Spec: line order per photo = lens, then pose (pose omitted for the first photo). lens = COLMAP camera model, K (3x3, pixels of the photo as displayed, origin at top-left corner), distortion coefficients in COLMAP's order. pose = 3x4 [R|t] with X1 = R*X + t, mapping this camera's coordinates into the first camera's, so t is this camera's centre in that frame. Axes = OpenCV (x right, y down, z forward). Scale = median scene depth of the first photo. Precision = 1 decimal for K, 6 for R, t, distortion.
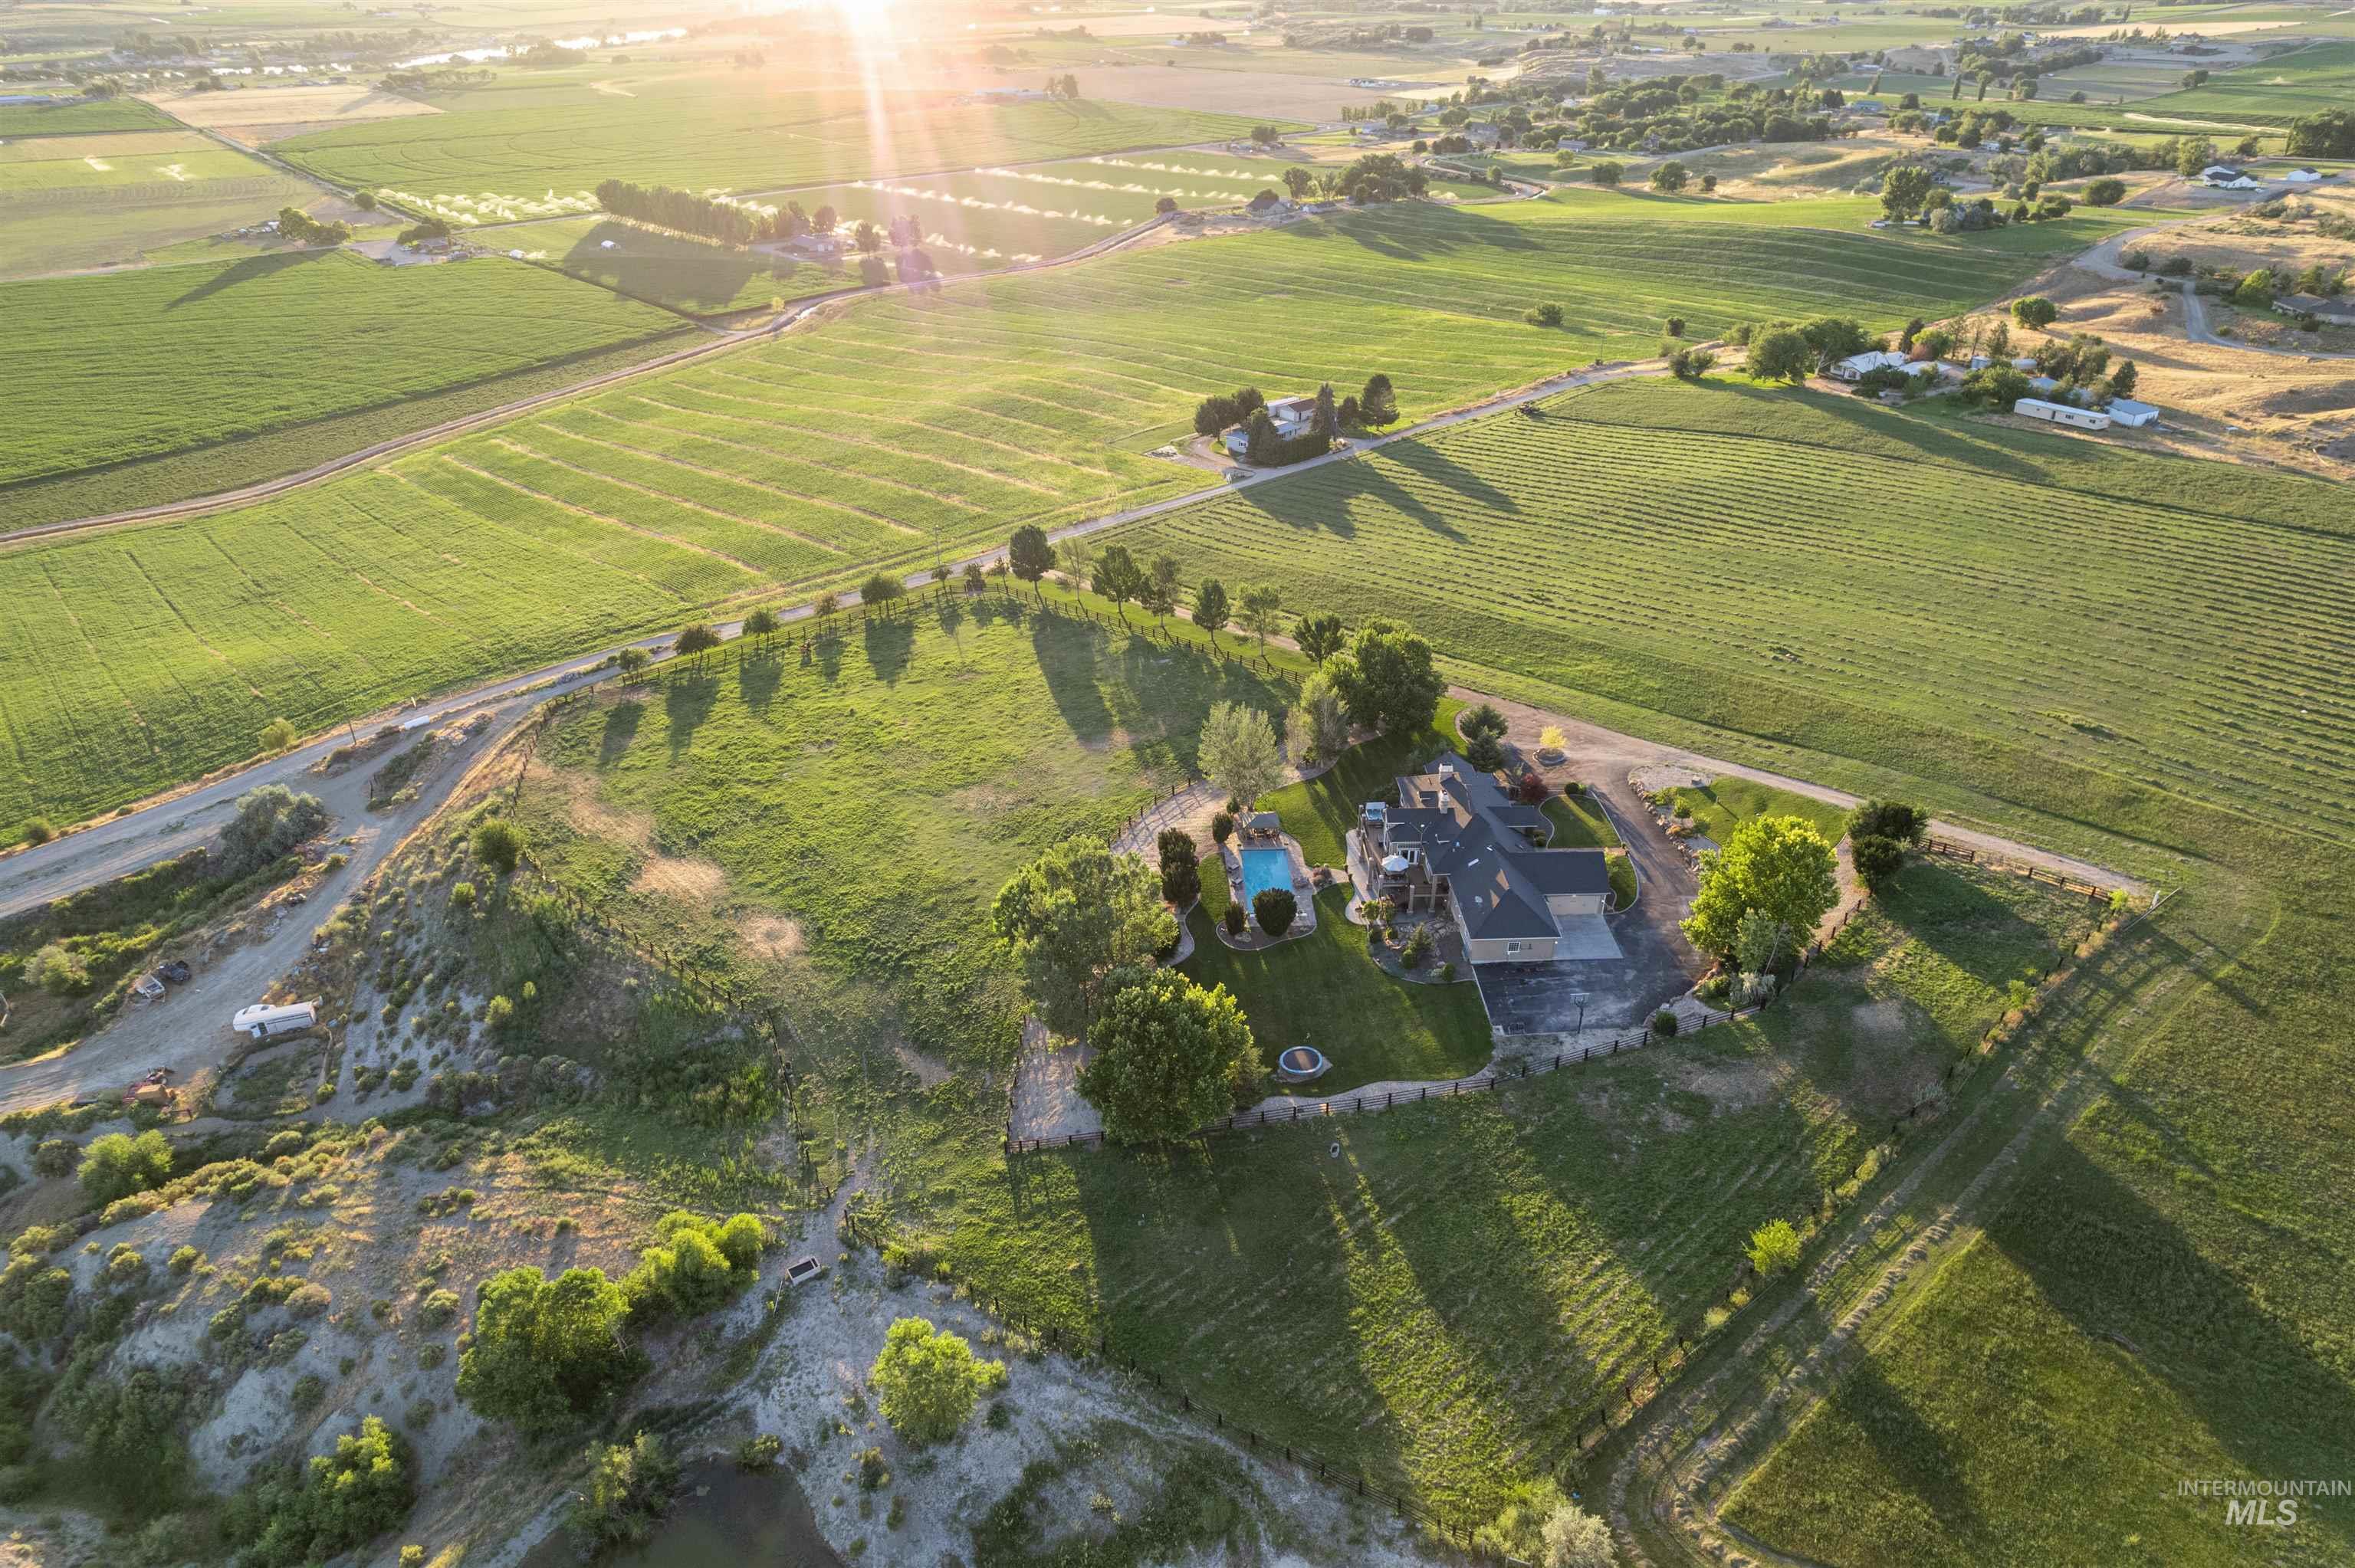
lens RADIAL K [[1505.4, 0, 1177.5], [0, 1505.4, 784.0], [0, 0, 1]] dist [-0.064657, 0.043701]
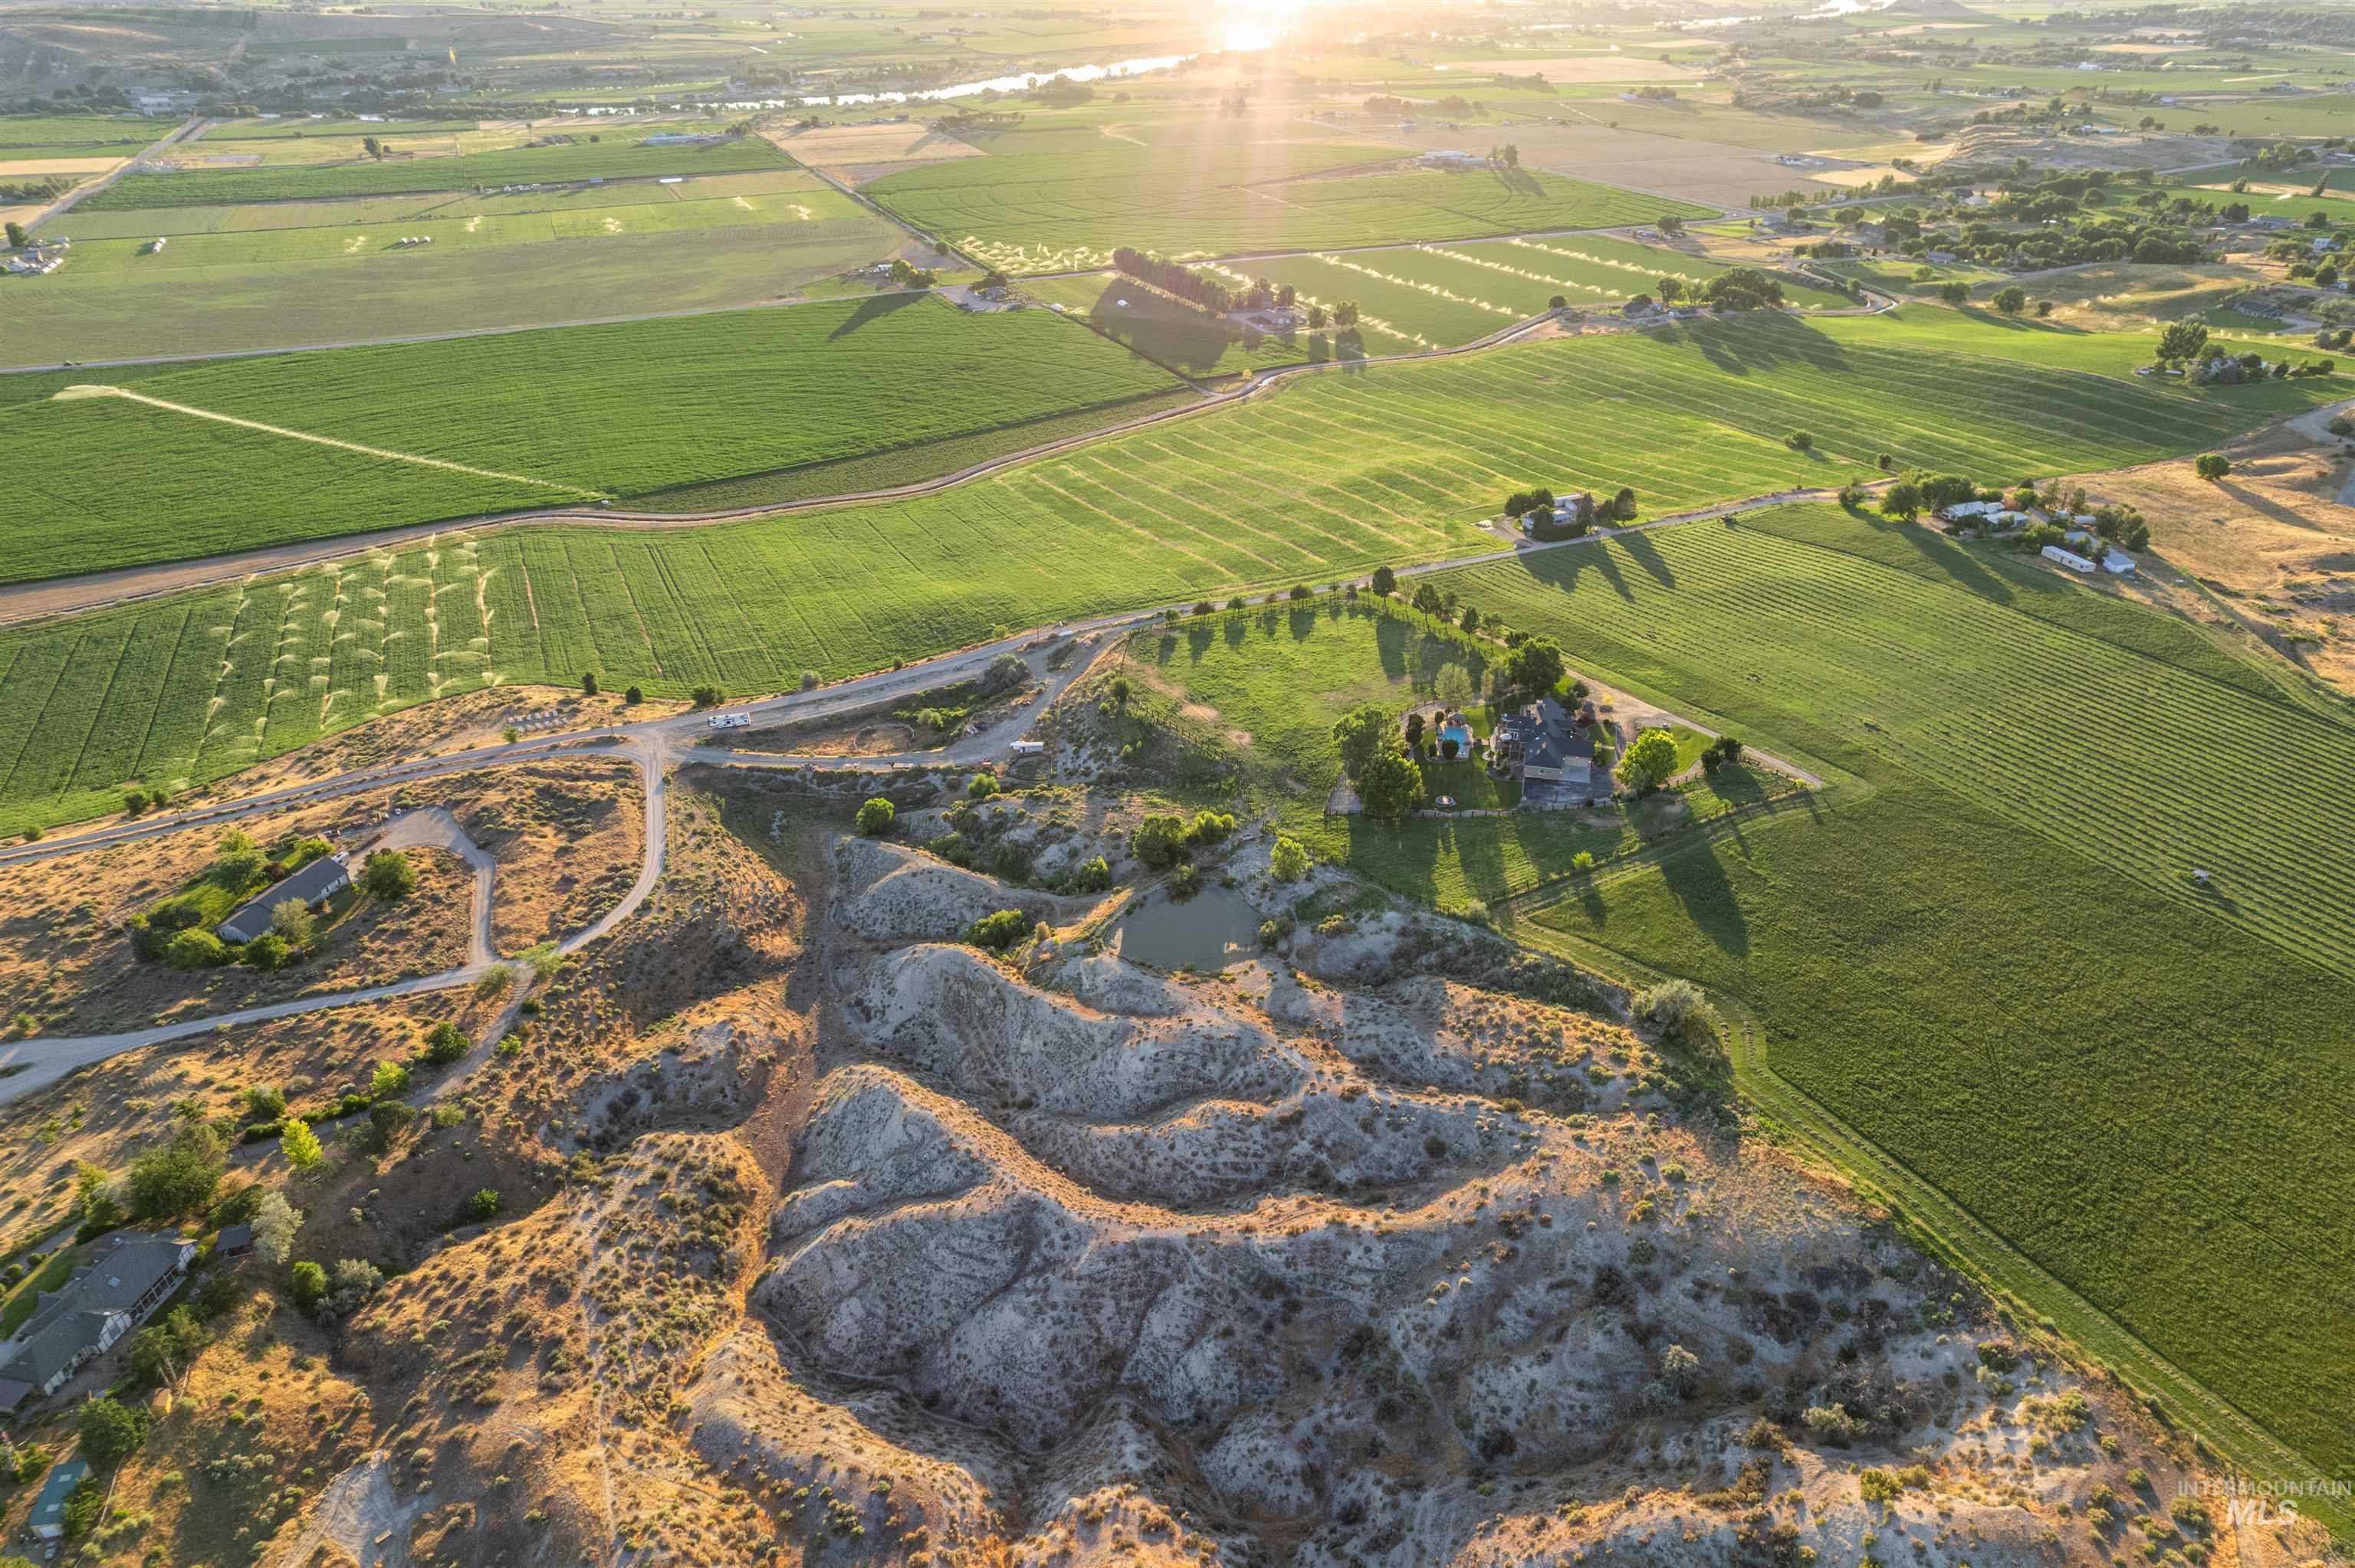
lens RADIAL K [[1505.4, 0, 1177.5], [0, 1505.4, 784.0], [0, 0, 1]] dist [-0.064657, 0.043701]
pose [[0.960326, 0.136010, -0.243464, 0.134077], [-0.135930, 0.990569, 0.017213, 0.089125], [0.243509, 0.016564, 0.969757, -0.795968]]
